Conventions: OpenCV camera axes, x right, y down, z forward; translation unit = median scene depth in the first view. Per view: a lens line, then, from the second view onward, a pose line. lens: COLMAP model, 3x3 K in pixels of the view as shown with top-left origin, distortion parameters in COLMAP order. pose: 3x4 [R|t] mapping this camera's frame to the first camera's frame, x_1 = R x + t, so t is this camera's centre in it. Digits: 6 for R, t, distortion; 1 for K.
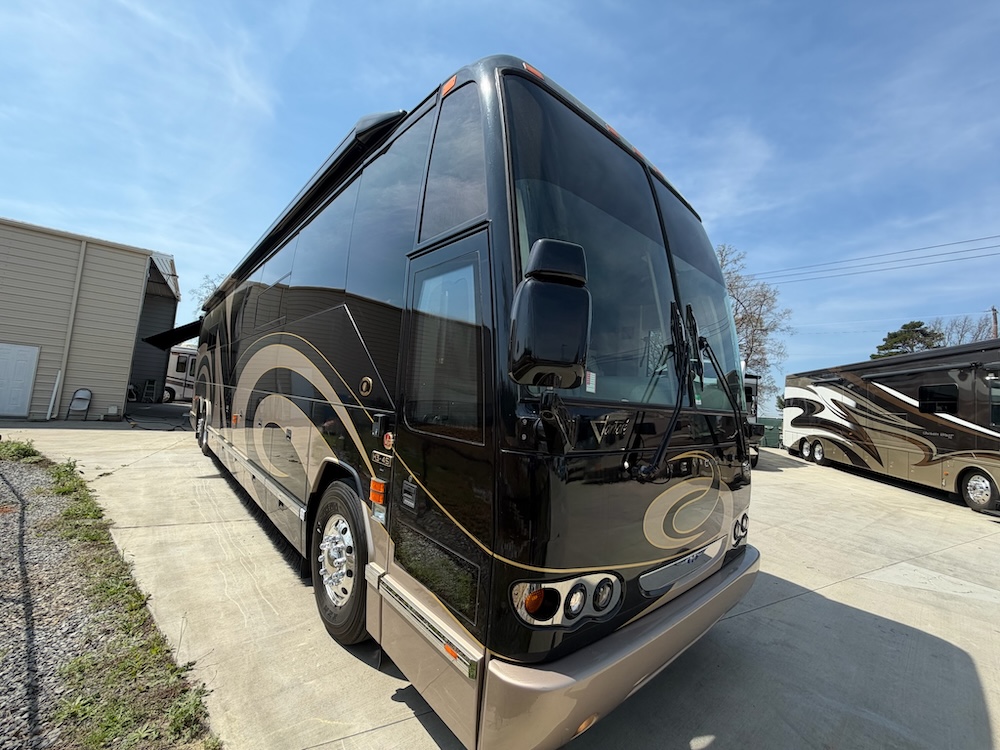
lens RADIAL K [[401.4, 0, 500.5], [0, 401.4, 378.0], [0, 0, 1]] dist [-0.001979, 0.000880]
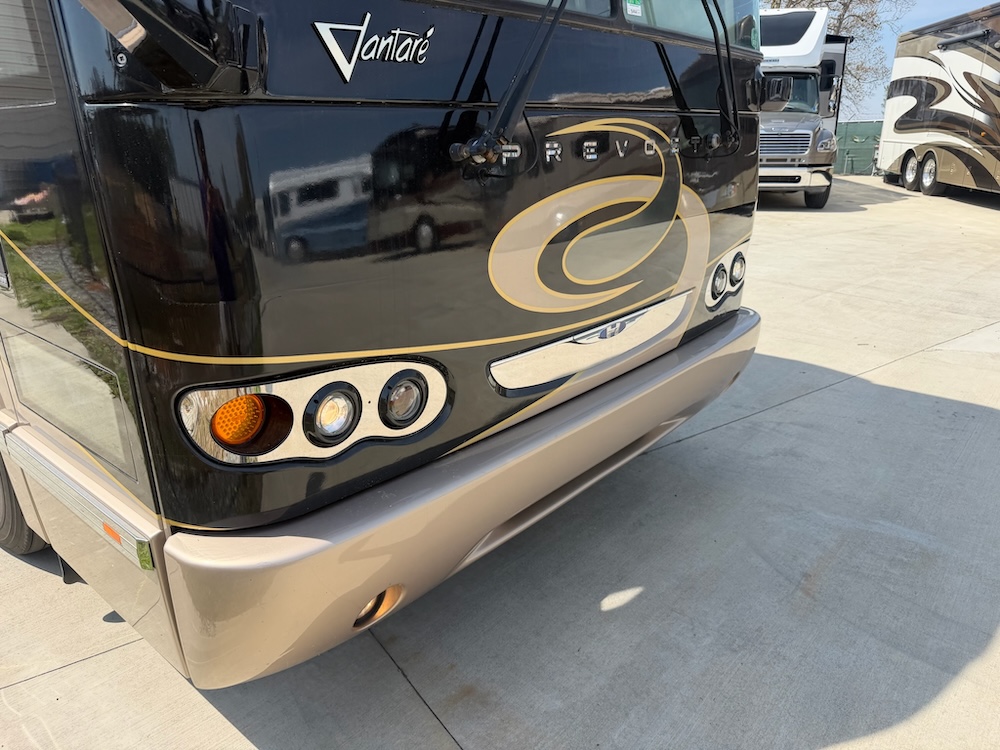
lens RADIAL K [[704.4, 0, 502.1], [0, 704.4, 388.9], [0, 0, 1]] dist [0.032947, -0.043058]
pose [[0.987548, -0.120853, 0.100714, 0.164096], [0.071665, 0.915507, 0.395868, 0.098995], [-0.140046, -0.383721, 0.912768, 0.087880]]
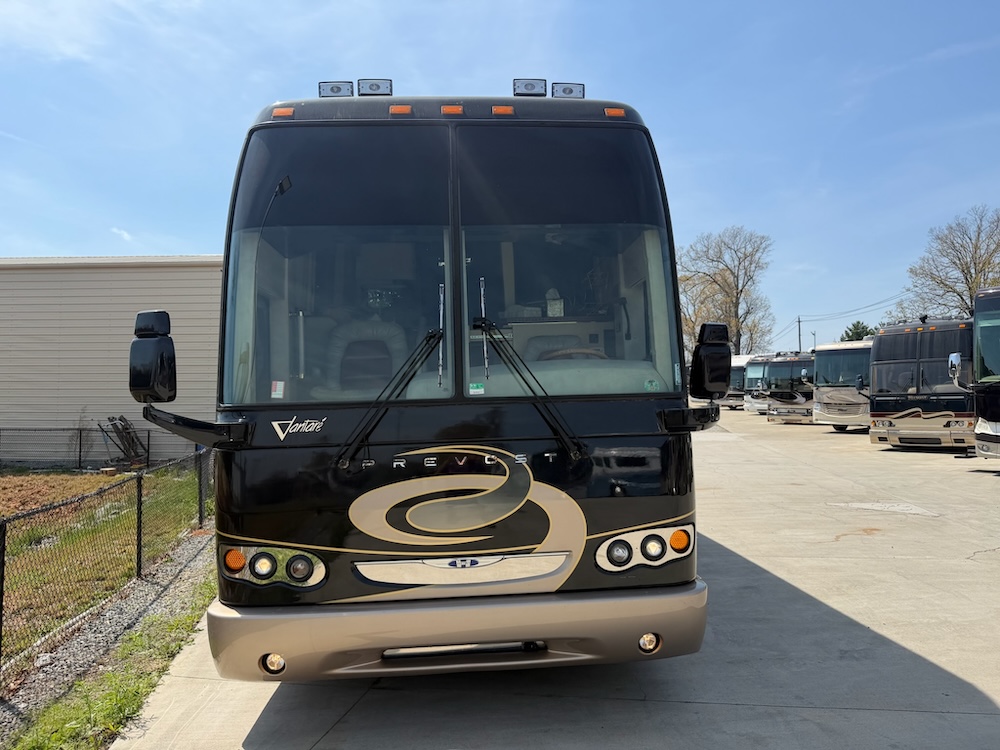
lens RADIAL K [[704.4, 0, 502.9], [0, 704.4, 372.9], [0, 0, 1]] dist [0.032947, -0.043058]
pose [[0.784392, -0.123240, -0.607899, 1.159966], [0.116480, 0.991893, -0.050790, 0.082934], [0.609231, -0.030969, 0.792388, -0.147936]]
